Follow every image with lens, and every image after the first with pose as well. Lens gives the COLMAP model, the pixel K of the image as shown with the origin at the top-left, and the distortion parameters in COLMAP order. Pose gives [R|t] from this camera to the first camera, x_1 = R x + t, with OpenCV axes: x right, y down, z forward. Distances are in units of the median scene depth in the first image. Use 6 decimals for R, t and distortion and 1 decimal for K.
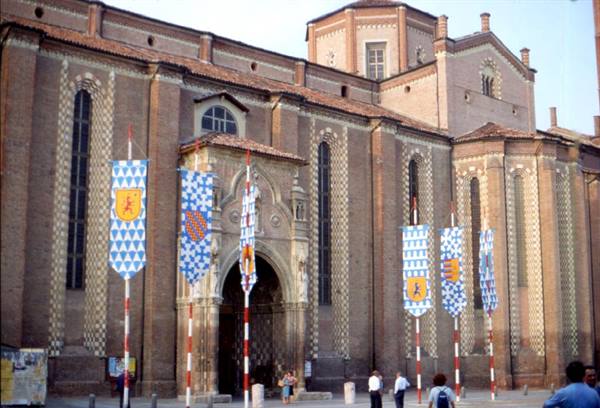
lens RADIAL K [[889.9, 0, 300.0], [0, 889.9, 204.0], [0, 0, 1]] dist [-0.014907, -0.043133]
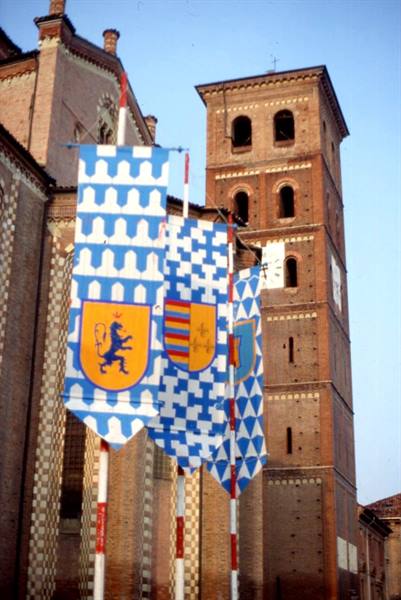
lens RADIAL K [[894.0, 0, 200.5], [0, 894.0, 300.0], [0, 0, 1]] dist [-0.142534, -0.025325]
pose [[0.857635, 0.203213, 0.472405, 0.019751], [-0.107208, 0.969081, -0.222235, 0.135116], [-0.502960, 0.139951, 0.852904, 0.720298]]
